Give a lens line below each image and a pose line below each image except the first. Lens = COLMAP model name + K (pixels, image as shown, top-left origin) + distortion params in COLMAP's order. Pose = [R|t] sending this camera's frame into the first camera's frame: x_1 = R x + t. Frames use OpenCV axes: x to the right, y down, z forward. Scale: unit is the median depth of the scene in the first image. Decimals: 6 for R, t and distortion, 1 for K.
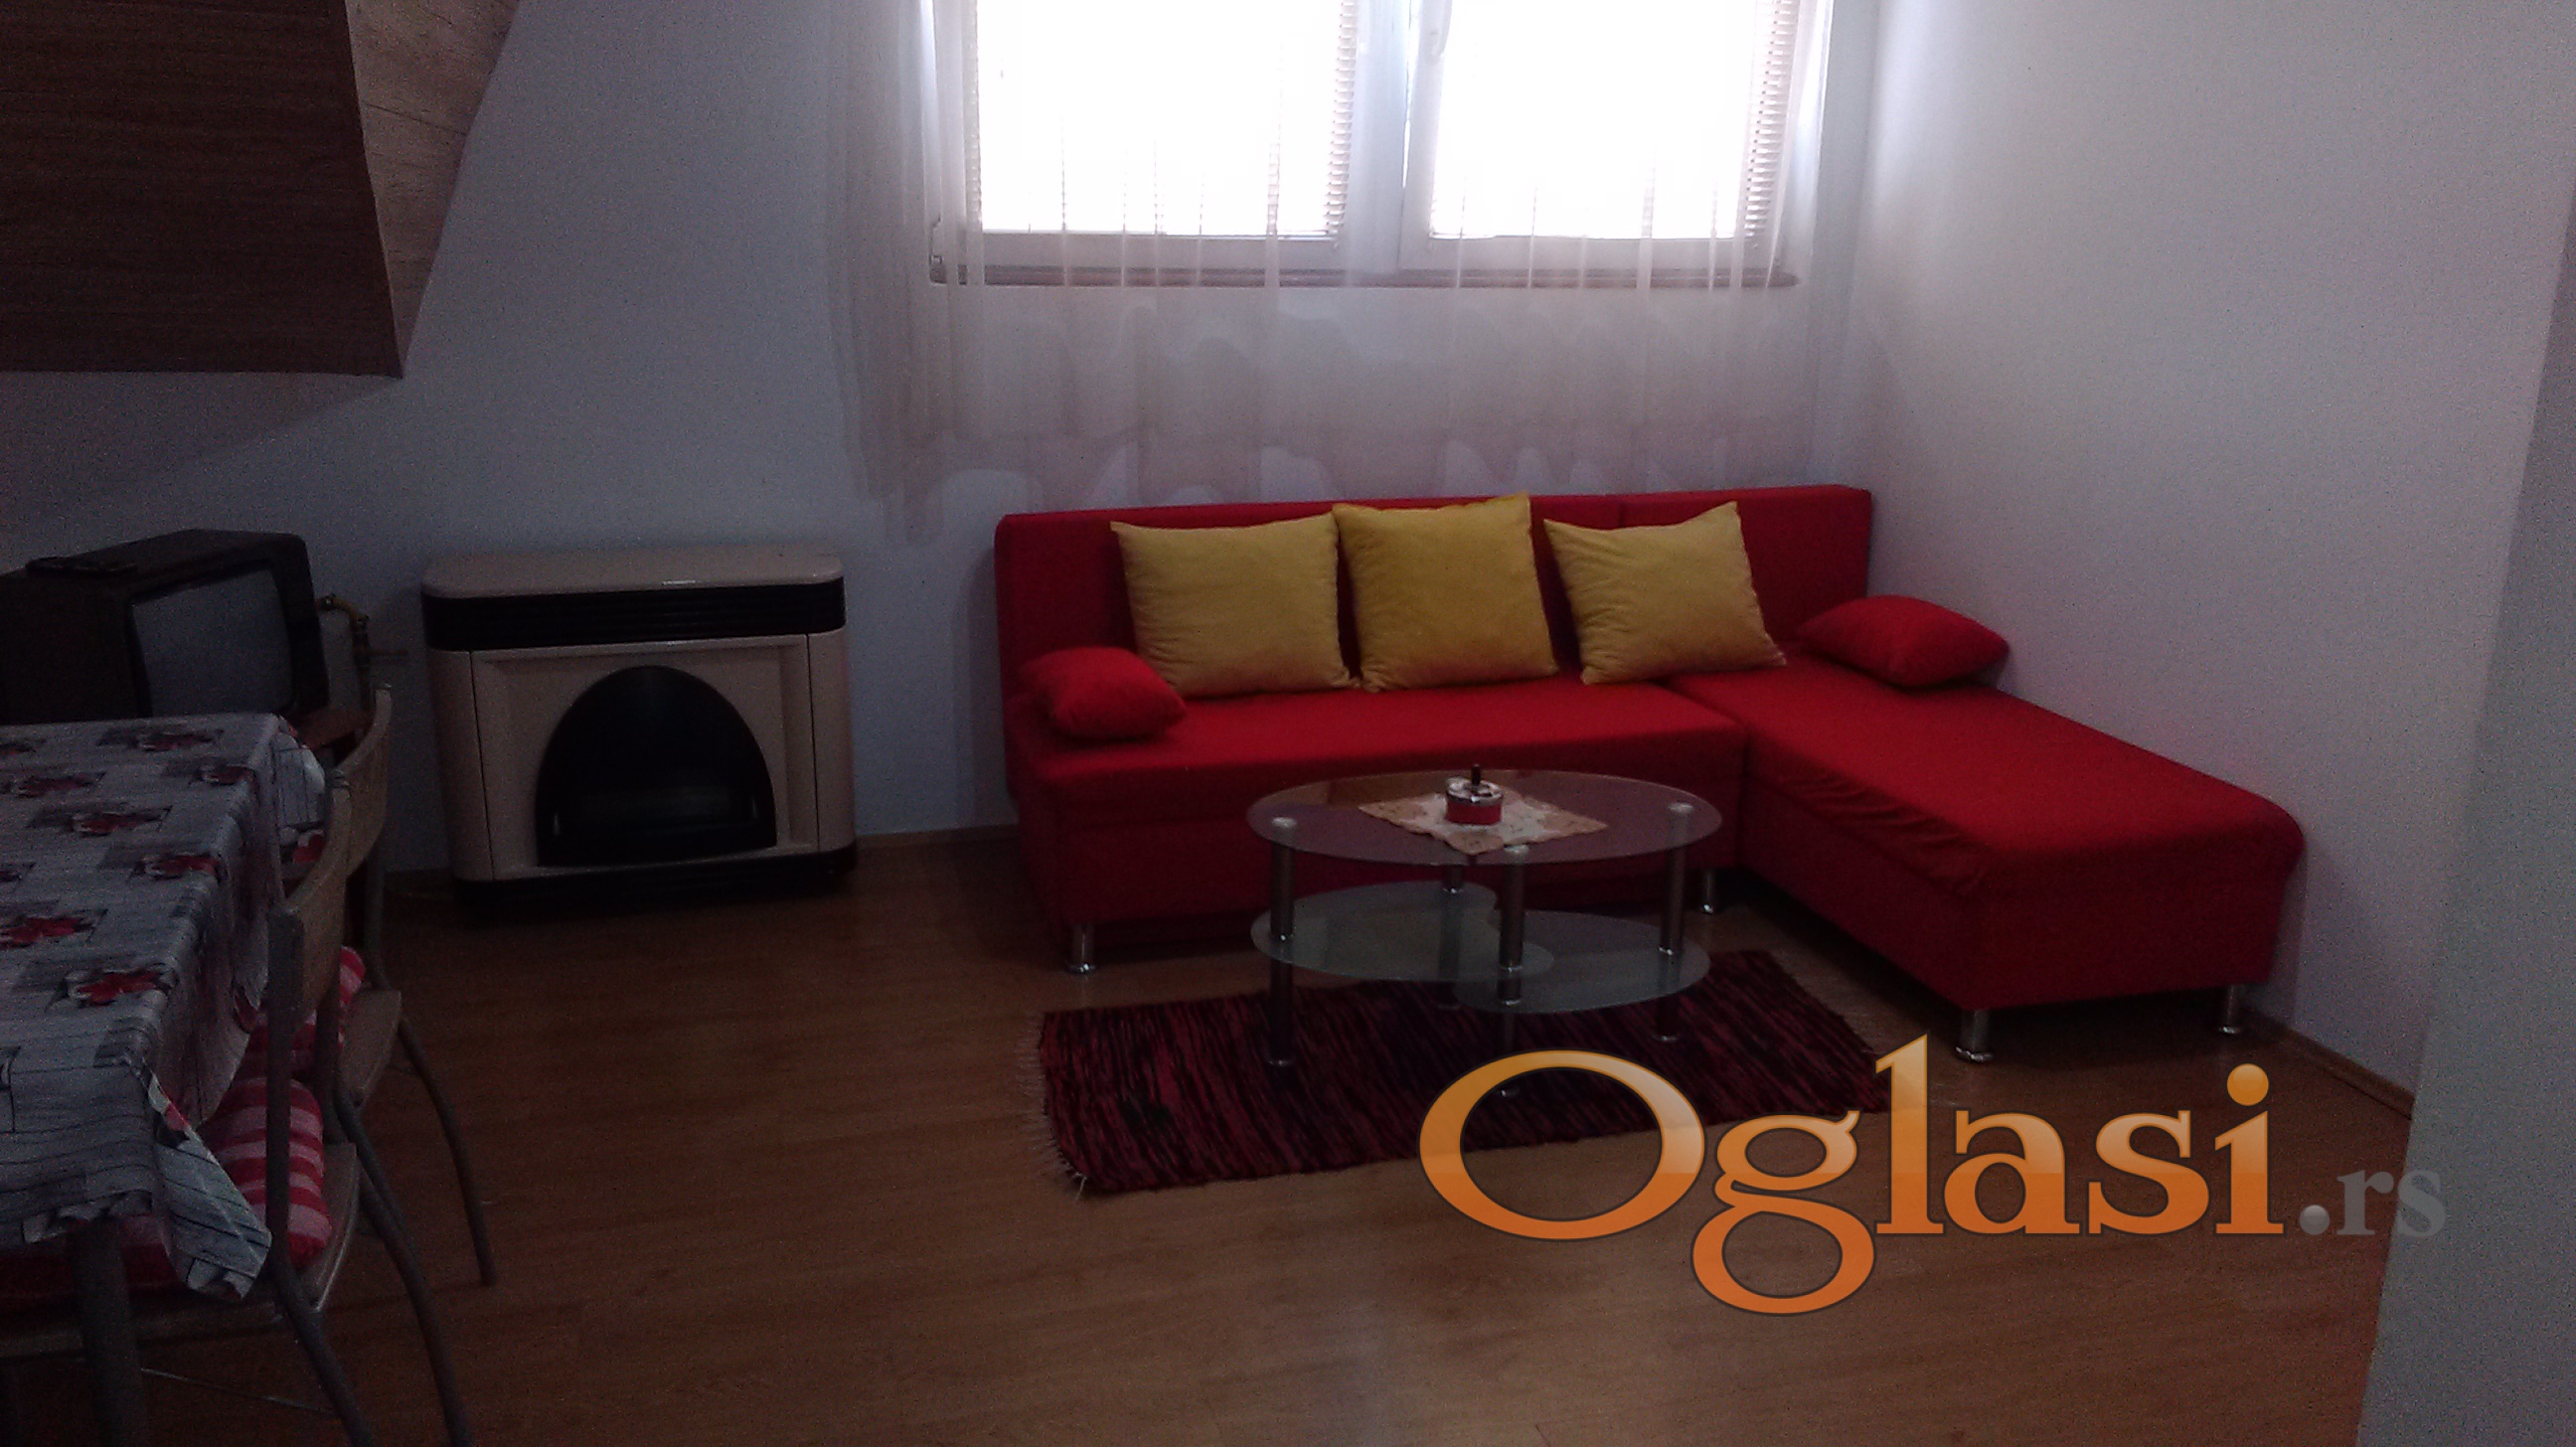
lens RADIAL K [[1971.8, 0, 1288.0], [0, 1971.8, 723.5], [0, 0, 1]] dist [0.000492, 0.000045]
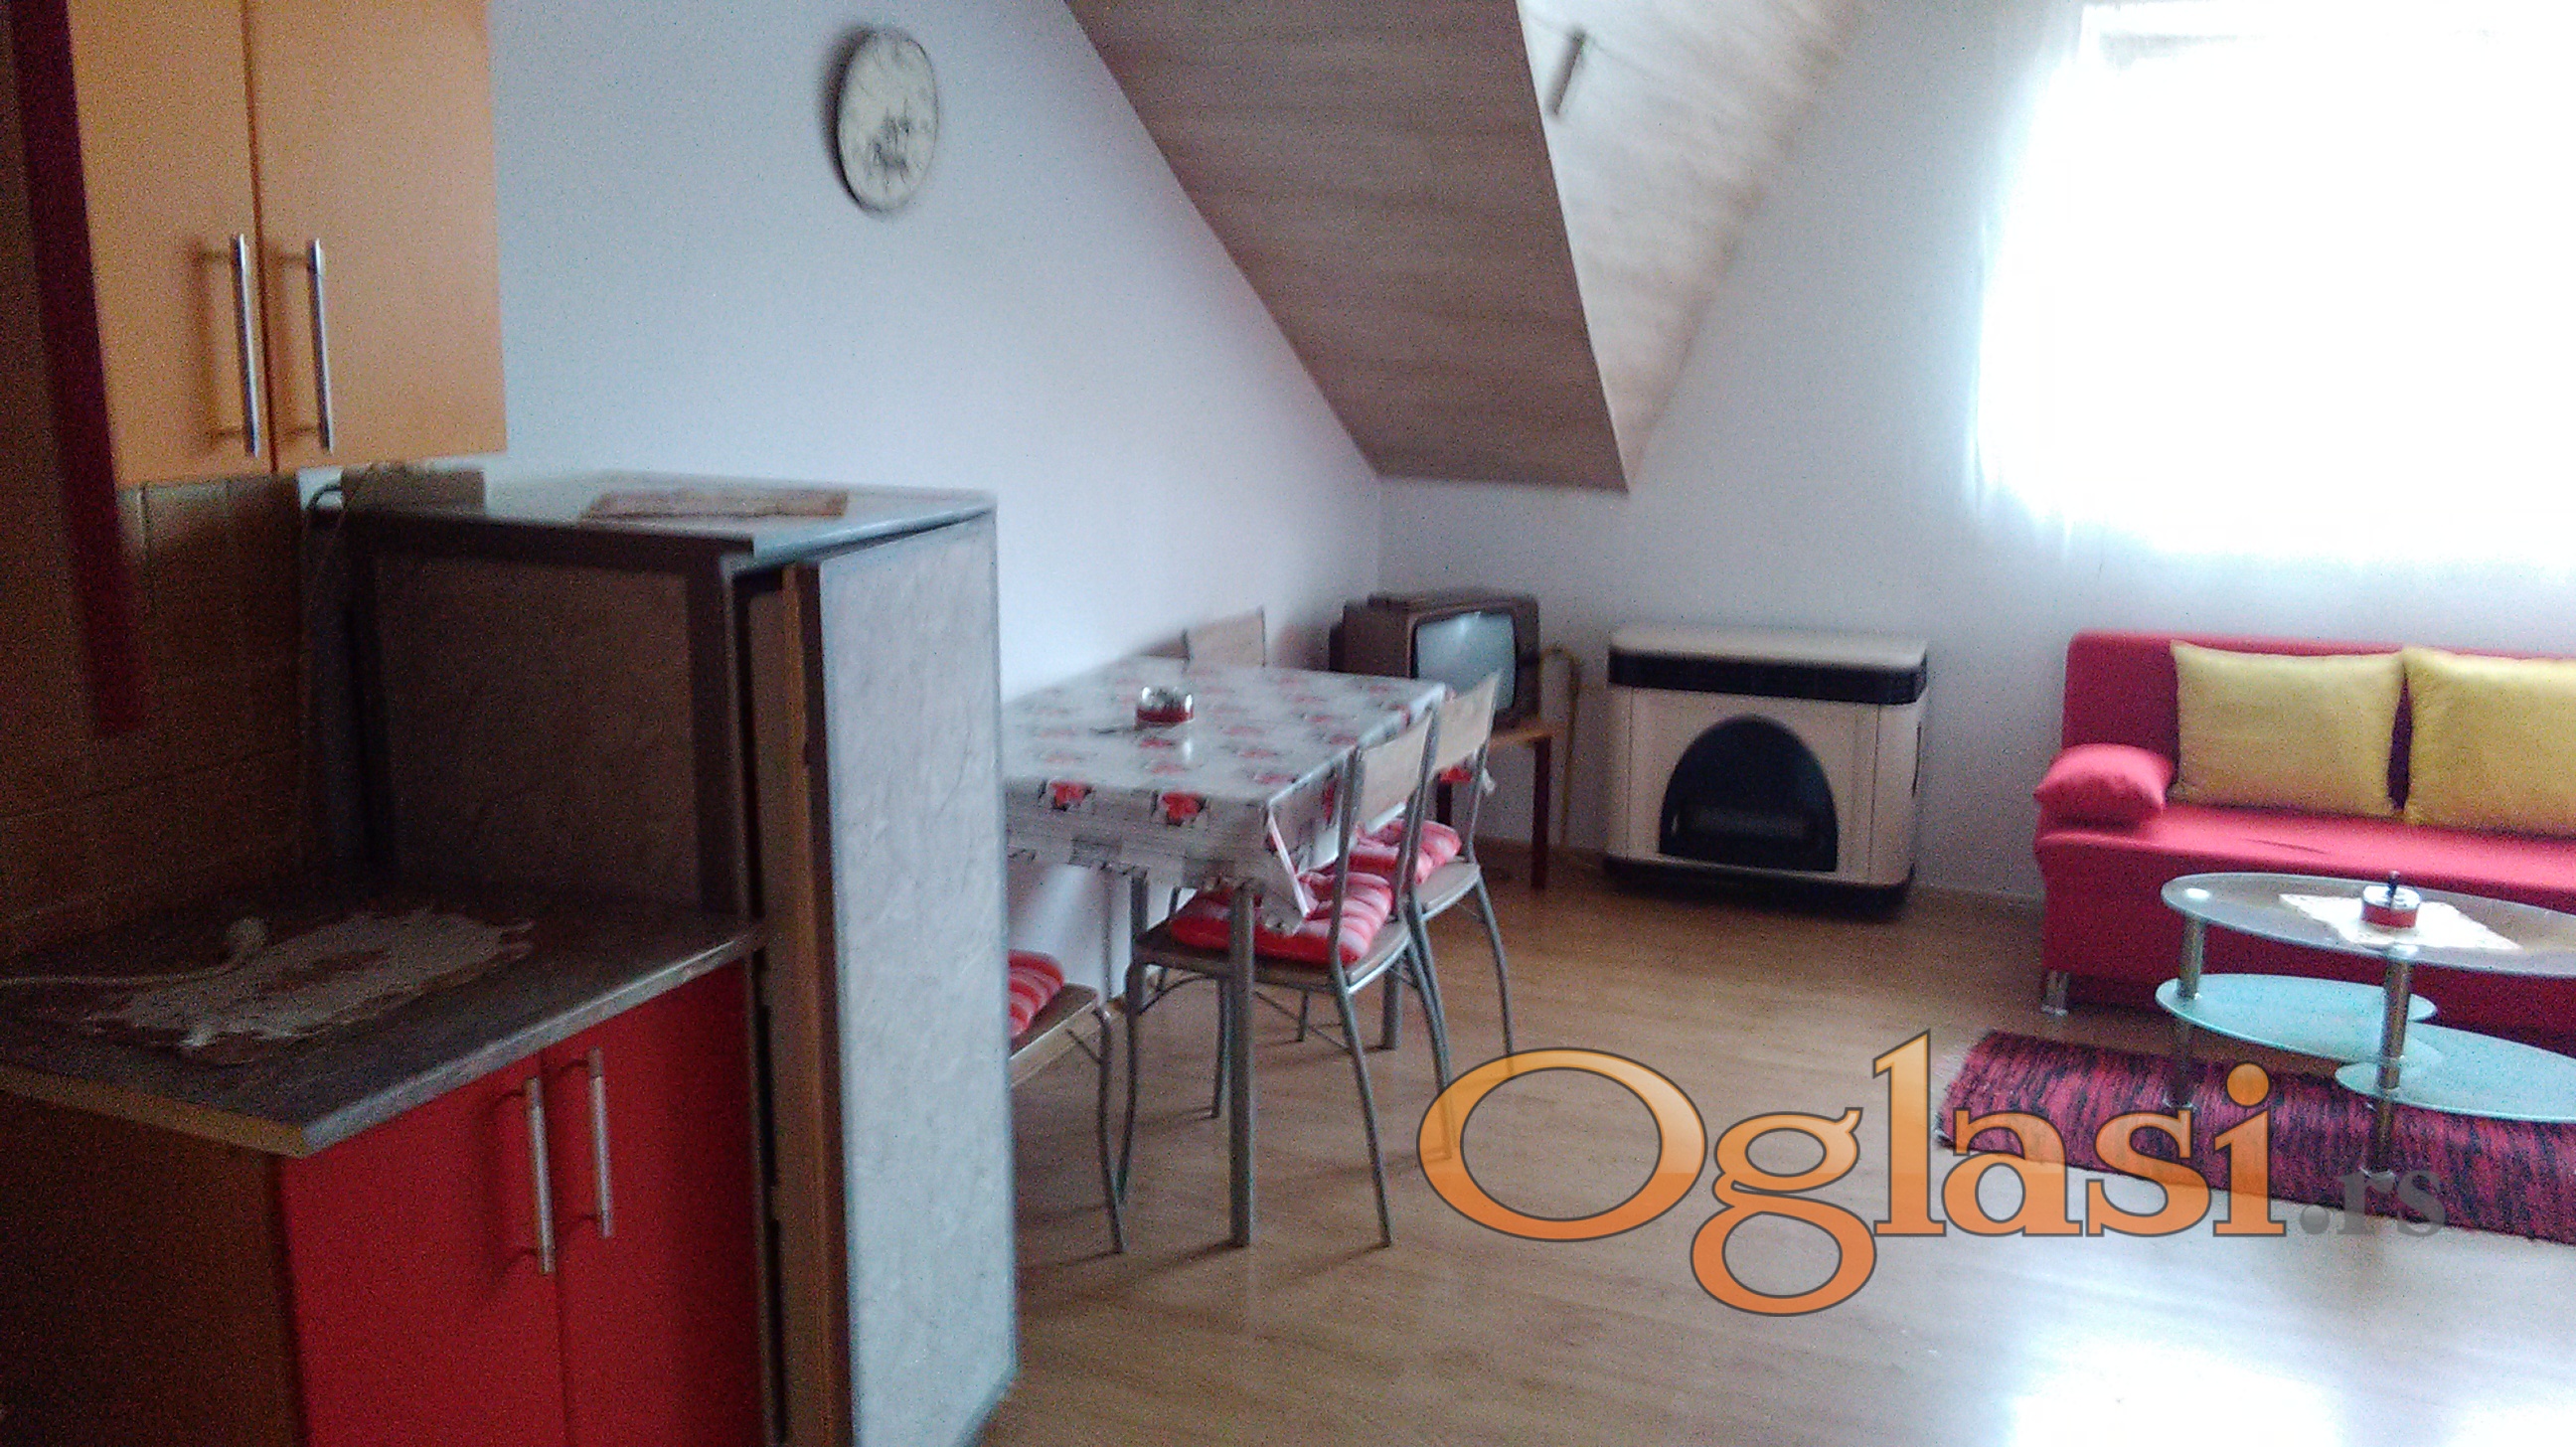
lens RADIAL K [[1971.8, 0, 1288.0], [0, 1971.8, 723.5], [0, 0, 1]] dist [0.000492, 0.000045]
pose [[0.760711, 0.109996, -0.639703, 0.282598], [-0.157878, 0.987295, -0.017978, 0.048815], [0.629598, 0.114671, 0.768412, -0.210293]]
